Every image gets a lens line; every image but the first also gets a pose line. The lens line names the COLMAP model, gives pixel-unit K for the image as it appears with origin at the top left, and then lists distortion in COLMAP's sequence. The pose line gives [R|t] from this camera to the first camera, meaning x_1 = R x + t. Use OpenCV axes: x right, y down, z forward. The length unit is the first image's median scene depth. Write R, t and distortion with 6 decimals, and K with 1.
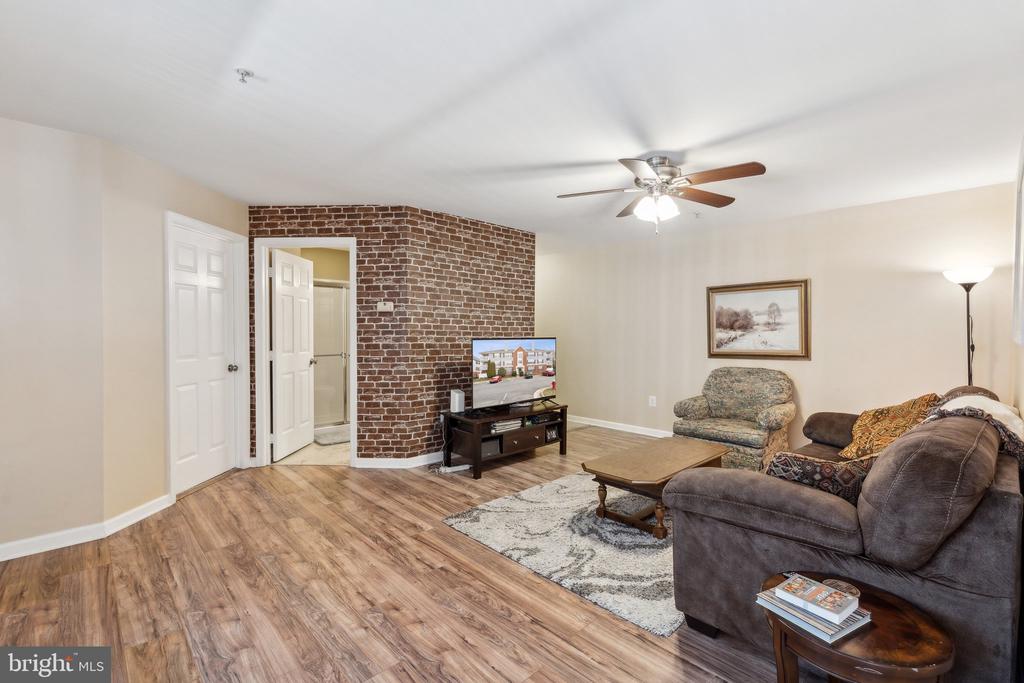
lens RADIAL K [[449.7, 0, 512.0], [0, 449.7, 341.5], [0, 0, 1]] dist [0.001783, 0.000149]
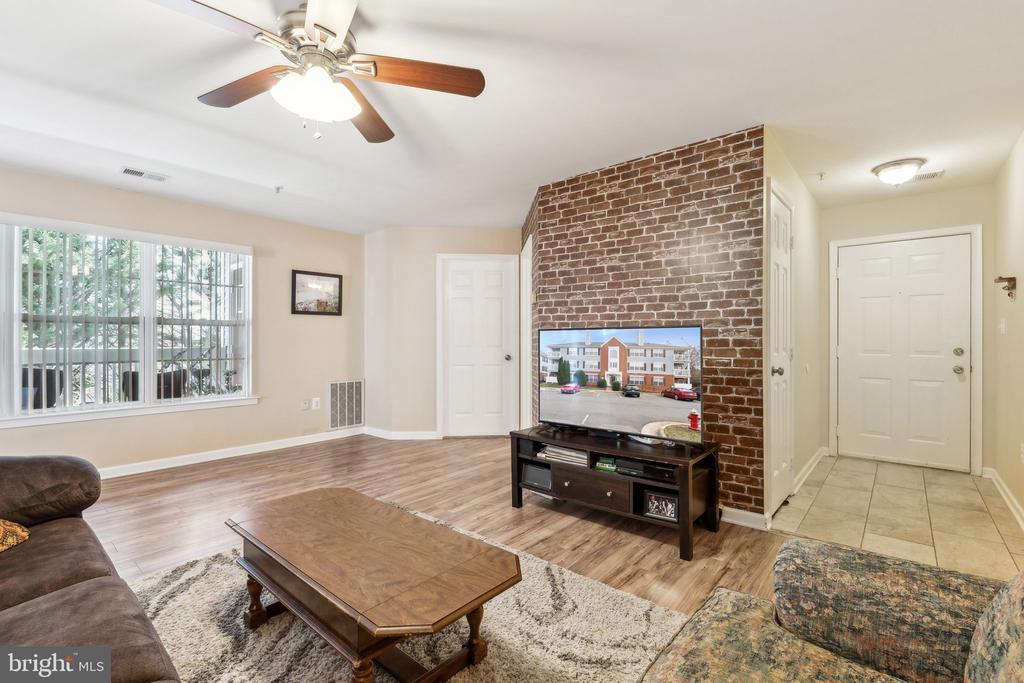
lens RADIAL K [[449.7, 0, 512.0], [0, 449.7, 341.5], [0, 0, 1]] dist [0.001783, 0.000149]
pose [[0.120578, -0.012328, -0.992627, 0.631381], [-0.033900, 0.999289, -0.016529, 0.028518], [0.992125, 0.035643, 0.120074, 0.804971]]
